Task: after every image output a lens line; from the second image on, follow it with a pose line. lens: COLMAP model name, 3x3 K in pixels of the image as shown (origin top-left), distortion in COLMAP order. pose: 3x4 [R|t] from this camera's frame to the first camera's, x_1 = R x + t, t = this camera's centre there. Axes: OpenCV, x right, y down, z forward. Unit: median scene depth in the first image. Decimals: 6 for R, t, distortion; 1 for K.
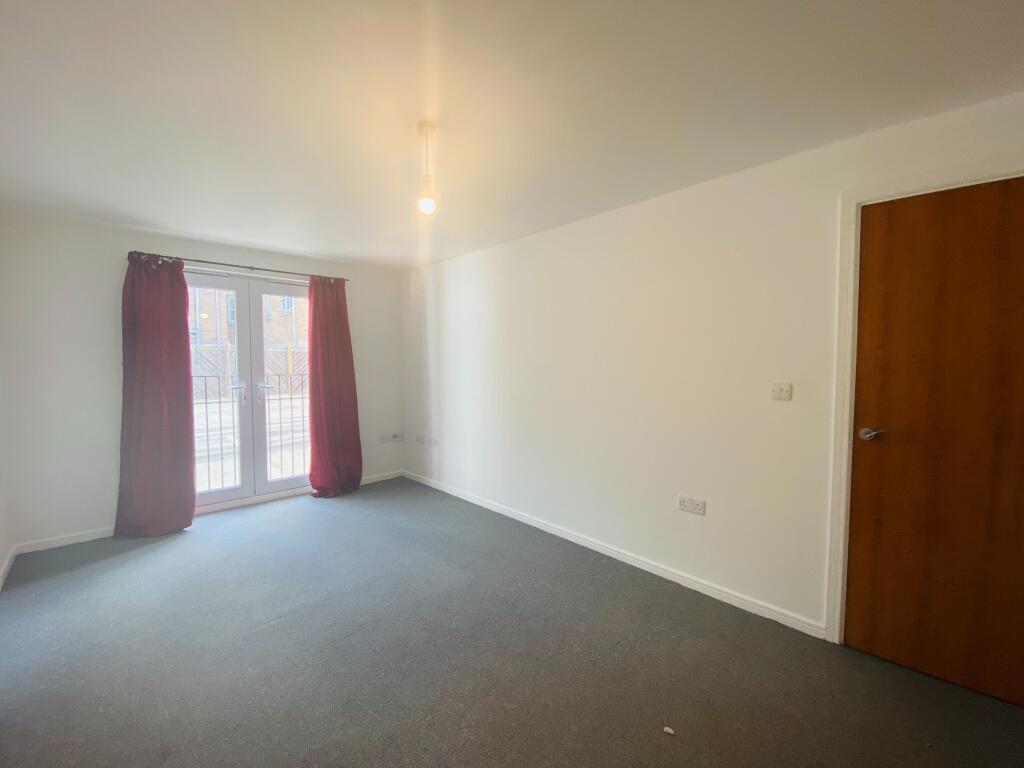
lens RADIAL K [[414.5, 0, 509.7], [0, 414.5, 380.3], [0, 0, 1]] dist [0.001785, -0.014130]
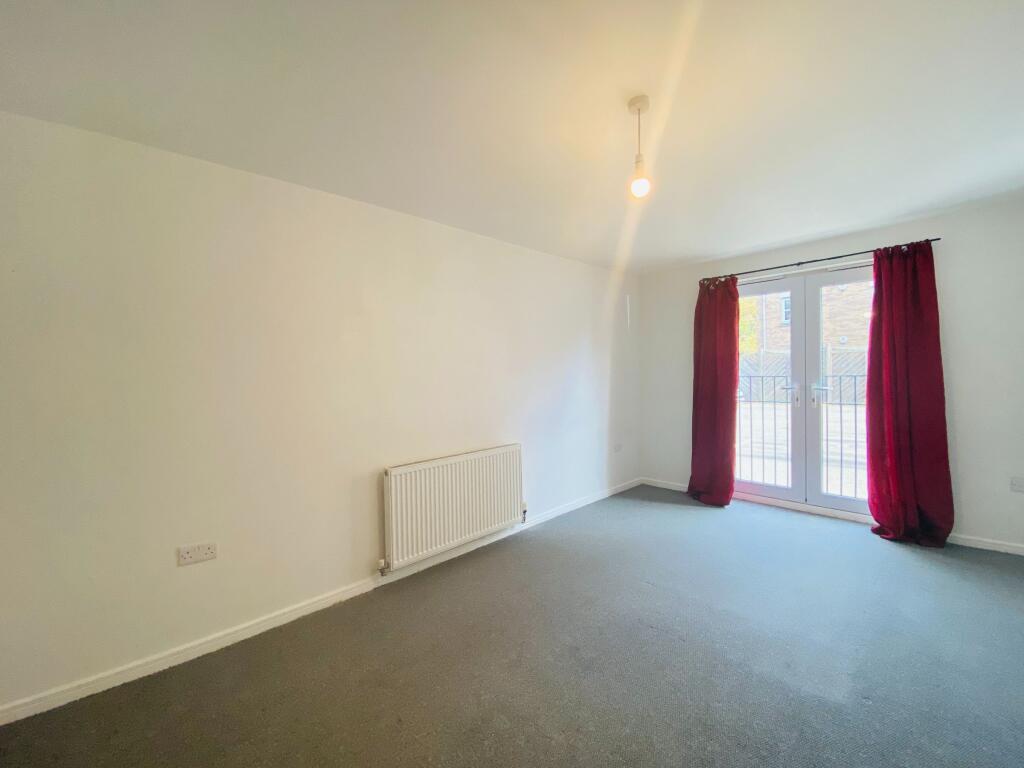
lens RADIAL K [[414.5, 0, 509.7], [0, 414.5, 380.3], [0, 0, 1]] dist [0.001785, -0.014130]
pose [[-0.015553, 0.016432, -0.999744, 0.338214], [-0.023810, 0.999575, 0.016800, -0.001790], [0.999596, 0.024065, -0.015155, 0.341655]]
